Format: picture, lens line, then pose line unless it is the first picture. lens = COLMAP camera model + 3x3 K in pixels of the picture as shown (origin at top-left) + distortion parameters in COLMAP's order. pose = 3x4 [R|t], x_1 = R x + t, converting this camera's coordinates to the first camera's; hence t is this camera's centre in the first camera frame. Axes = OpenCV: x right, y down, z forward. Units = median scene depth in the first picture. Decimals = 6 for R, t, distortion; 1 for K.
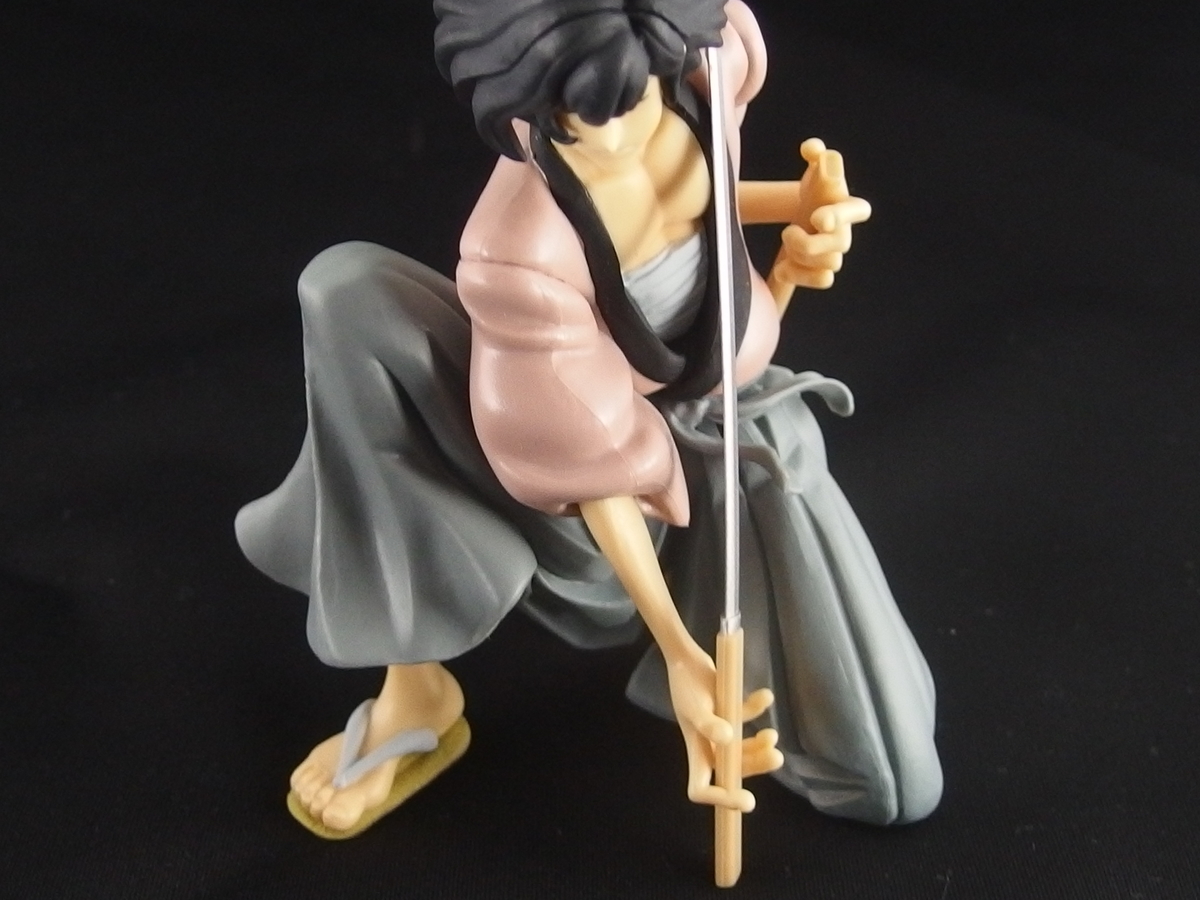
lens RADIAL K [[2124.8, 0, 600.0], [0, 2124.8, 450.0], [0, 0, 1]] dist [-0.054494, -0.232099]
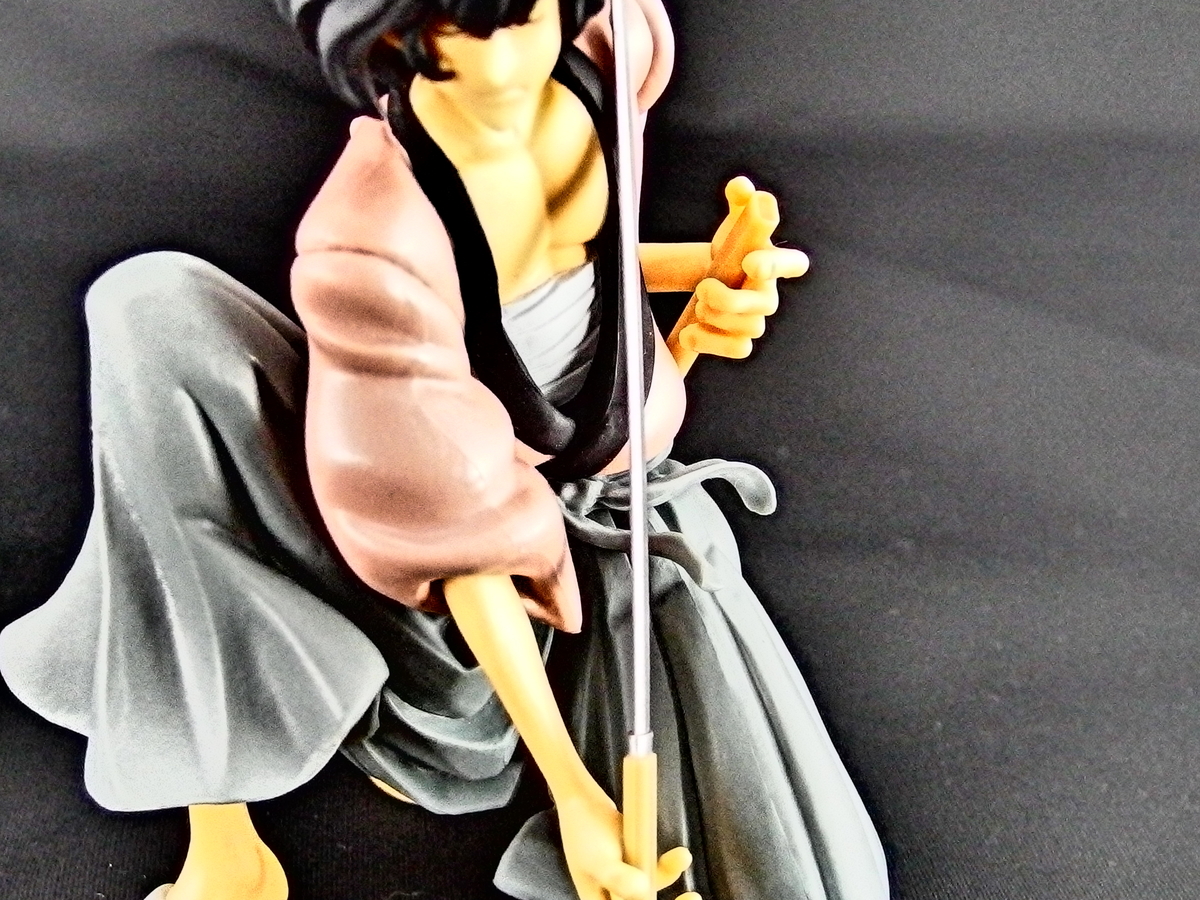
lens RADIAL K [[2124.8, 0, 600.0], [0, 2124.8, 450.0], [0, 0, 1]] dist [-0.054494, -0.232099]
pose [[0.996139, 0.004607, 0.087667, -0.021155], [0.012418, 0.981186, -0.192666, 0.124164], [-0.086905, 0.193011, 0.977340, 0.223099]]
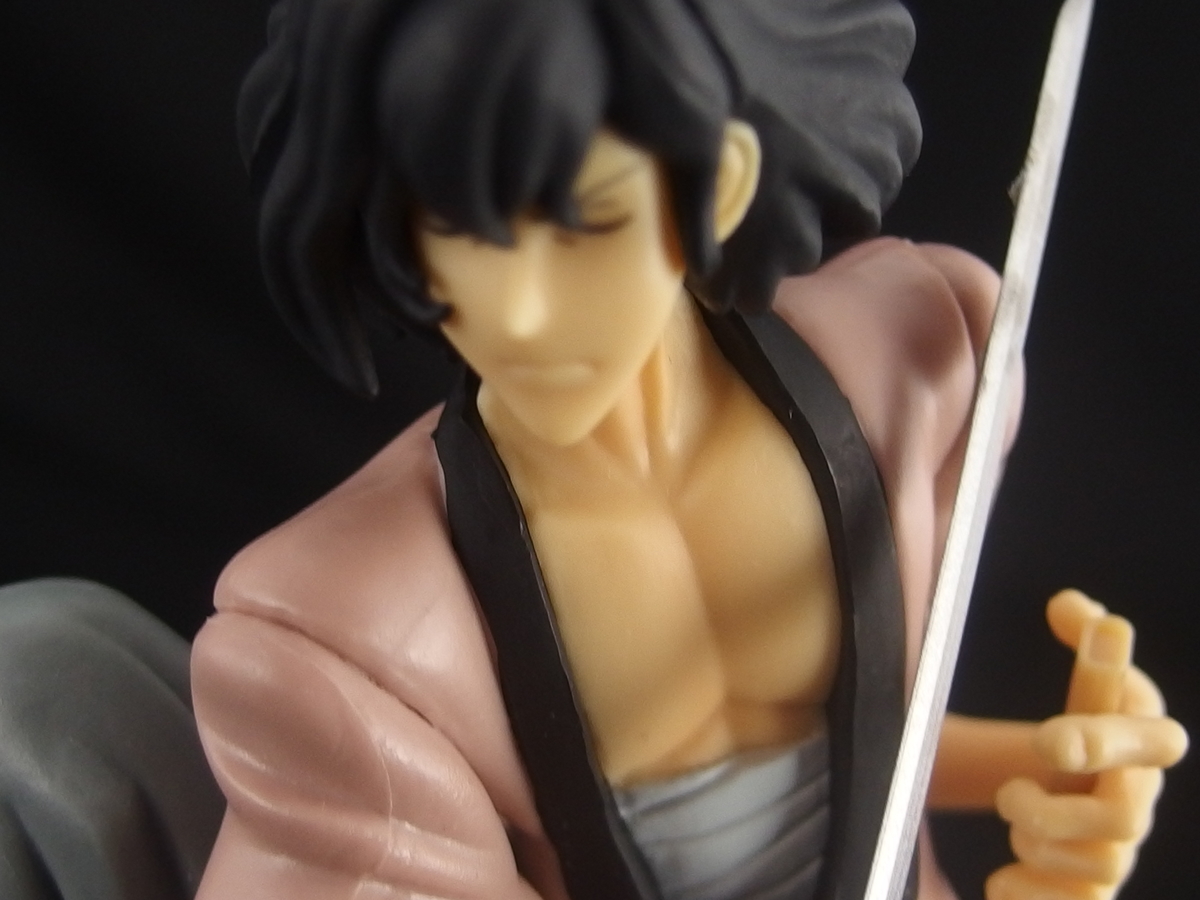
lens RADIAL K [[2124.8, 0, 600.0], [0, 2124.8, 450.0], [0, 0, 1]] dist [-0.054494, -0.232099]
pose [[0.952951, 0.158855, -0.258166, 0.111570], [-0.250311, 0.892747, -0.374629, 0.023098], [0.170965, 0.421624, 0.890508, 0.562940]]
